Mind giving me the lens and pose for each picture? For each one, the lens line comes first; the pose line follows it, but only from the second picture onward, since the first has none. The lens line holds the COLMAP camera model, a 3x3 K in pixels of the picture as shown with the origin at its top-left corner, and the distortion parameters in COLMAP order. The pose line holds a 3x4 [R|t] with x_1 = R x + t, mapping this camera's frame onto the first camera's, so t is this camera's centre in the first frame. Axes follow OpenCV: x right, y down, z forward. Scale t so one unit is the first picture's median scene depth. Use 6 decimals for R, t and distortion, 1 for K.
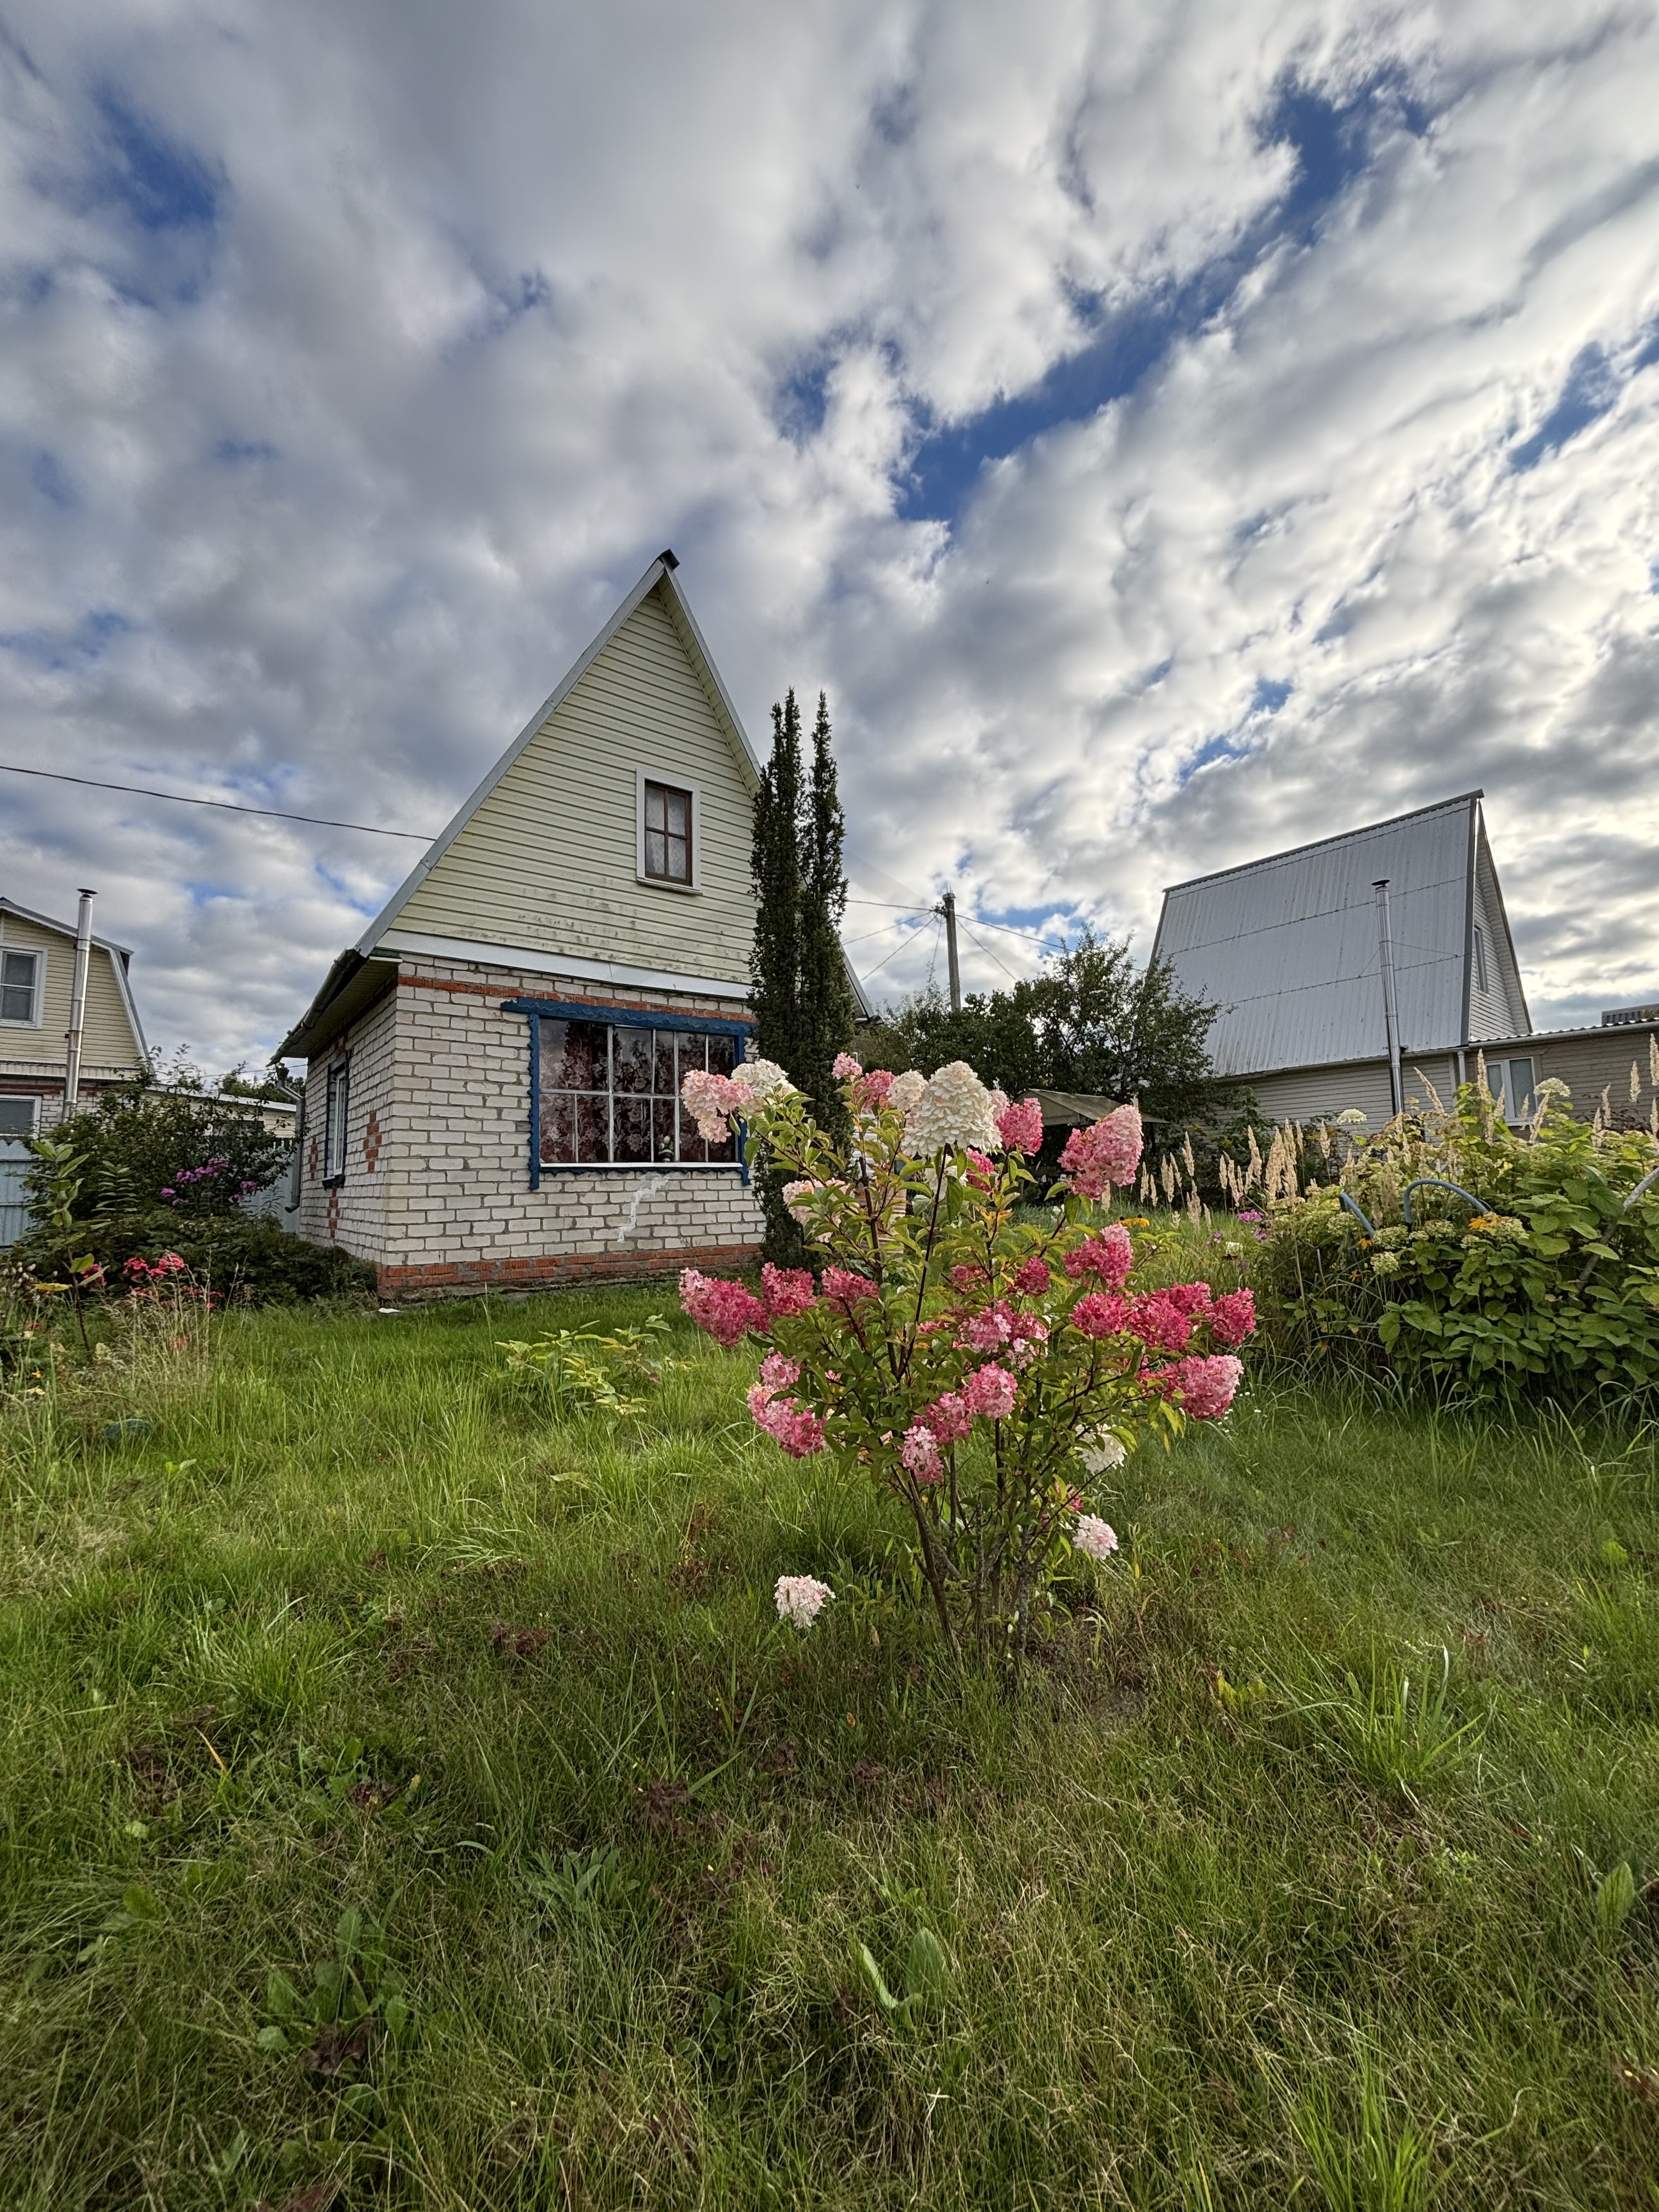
lens RADIAL K [[899.6, 0, 828.0], [0, 899.6, 1115.4], [0, 0, 1]] dist [0.015197, -0.003126]
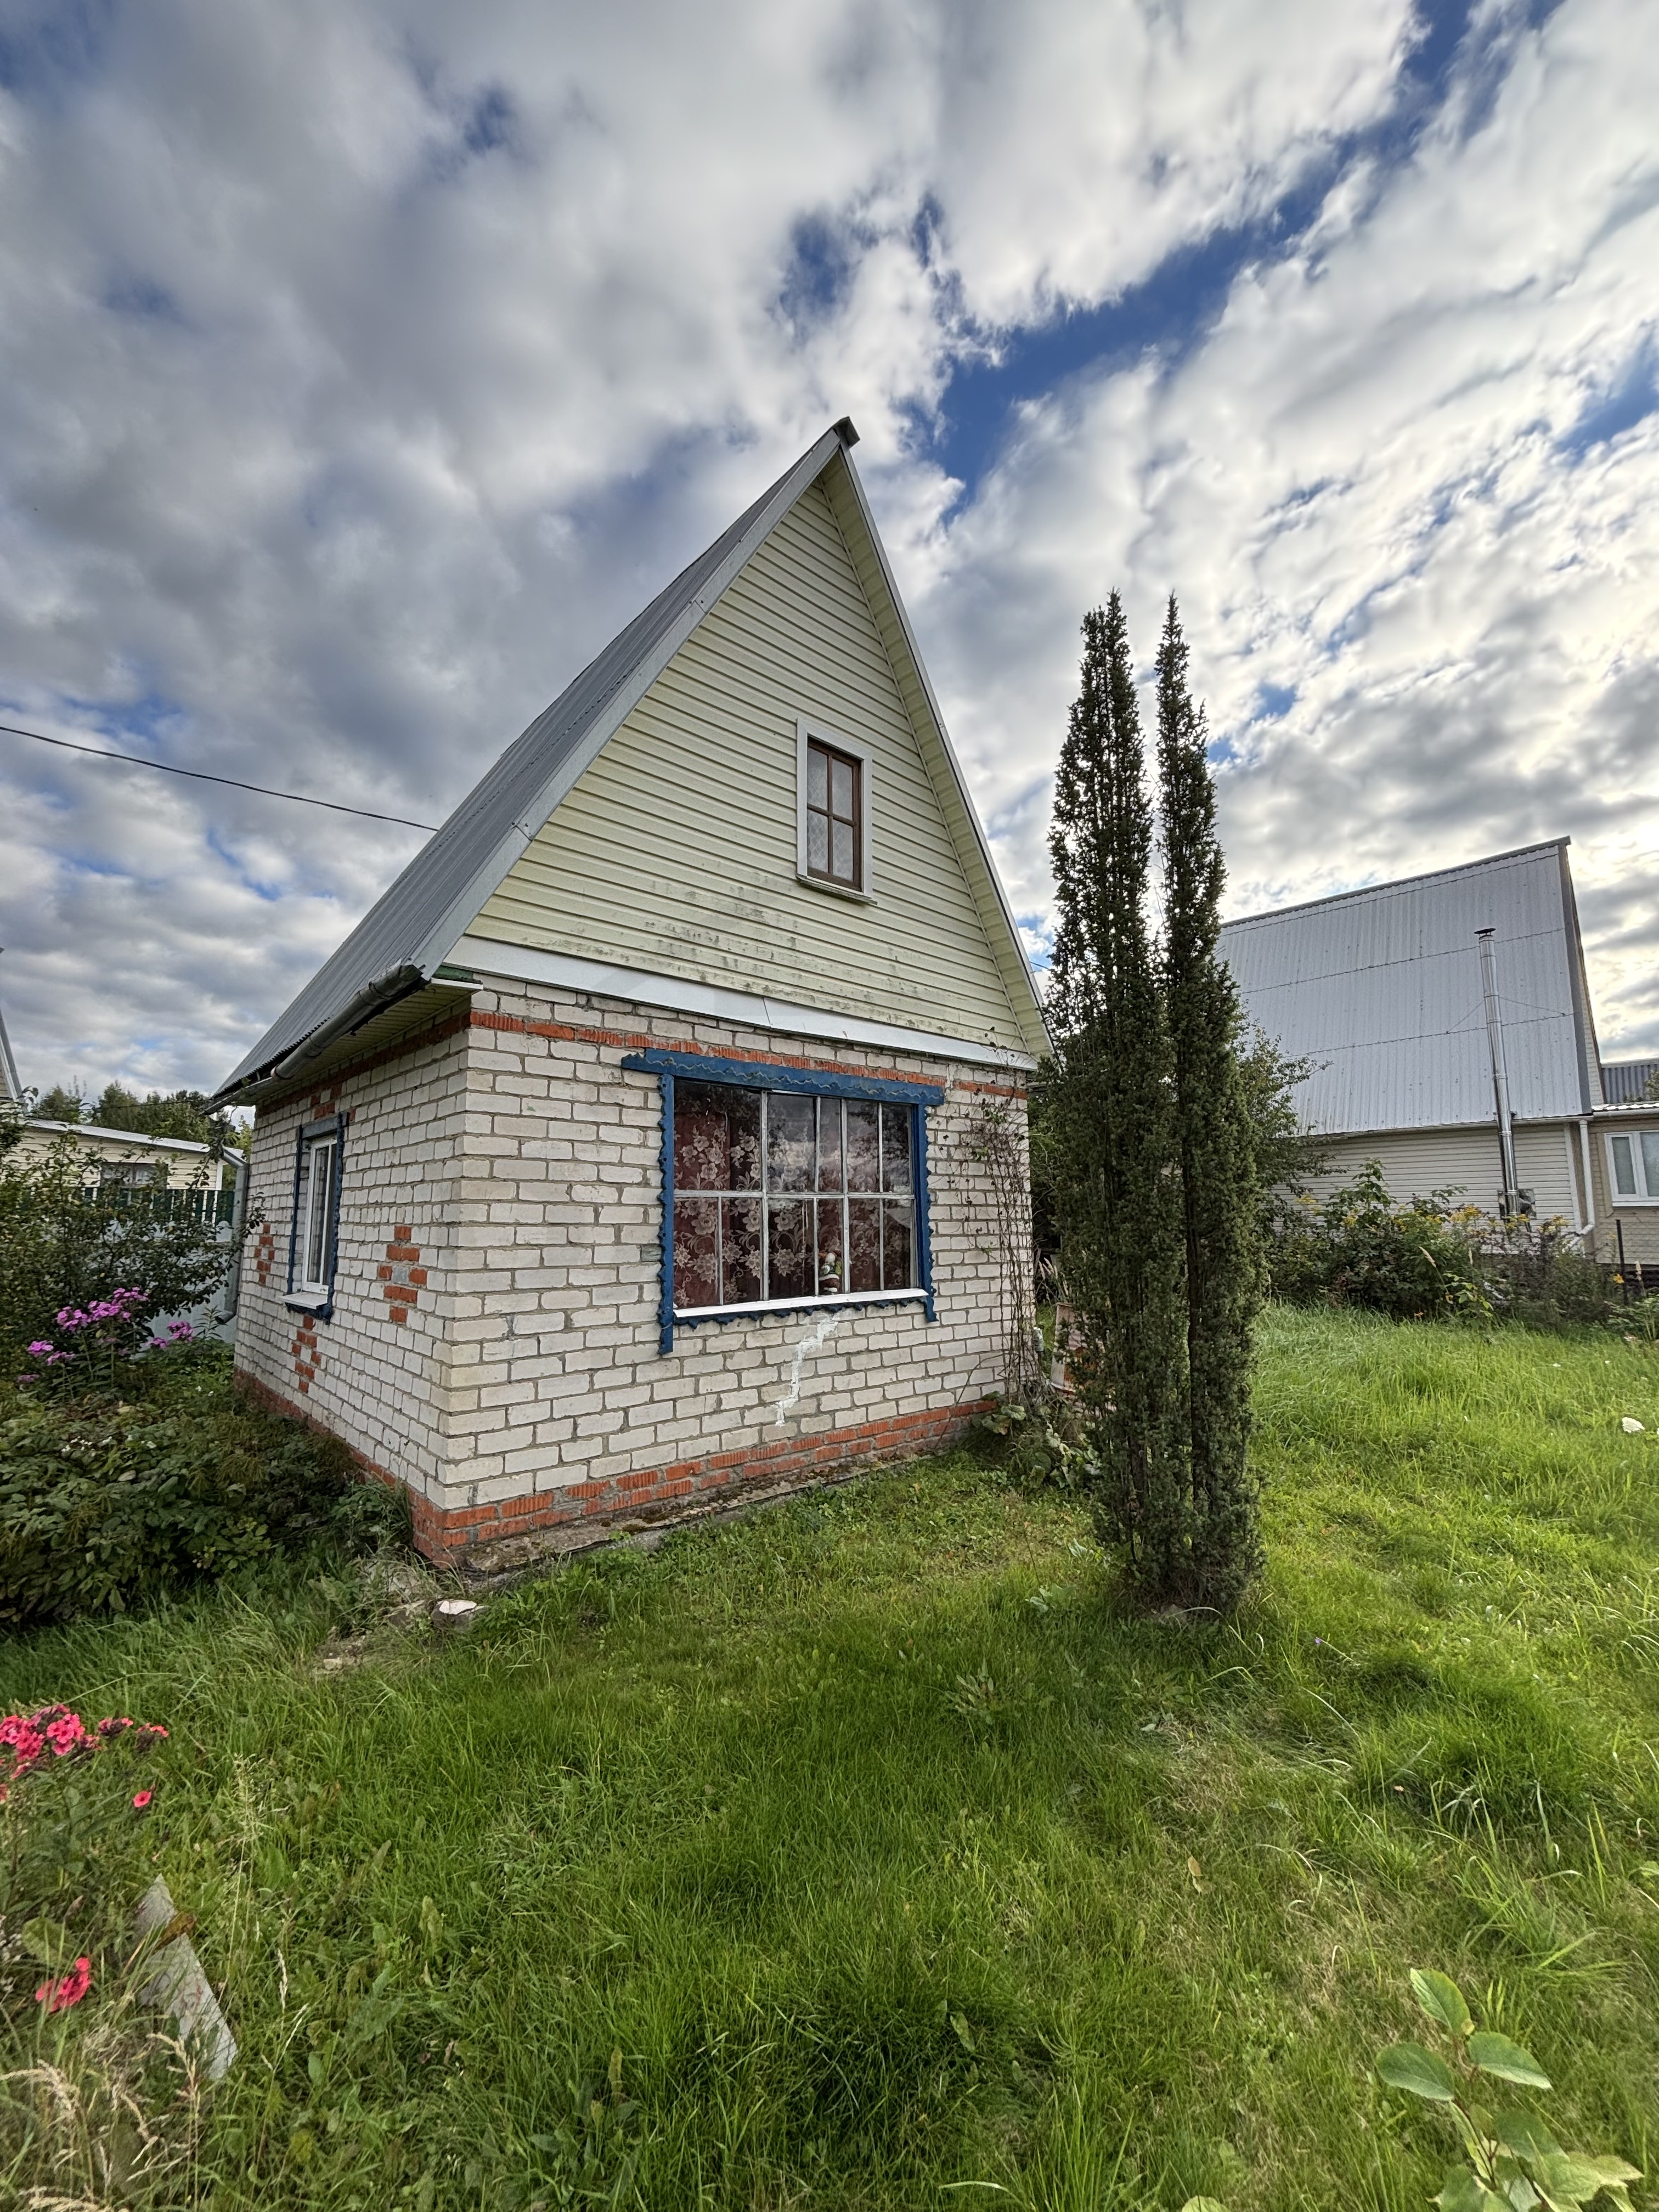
lens RADIAL K [[904.8, 0, 829.5], [0, 904.8, 1106.0], [0, 0, 1]] dist [0.015023, -0.004147]
pose [[0.994472, 0.032599, 0.099814, -0.270408], [-0.029871, 0.999141, -0.028712, -0.073911], [-0.100664, 0.025572, 0.994592, 0.339189]]
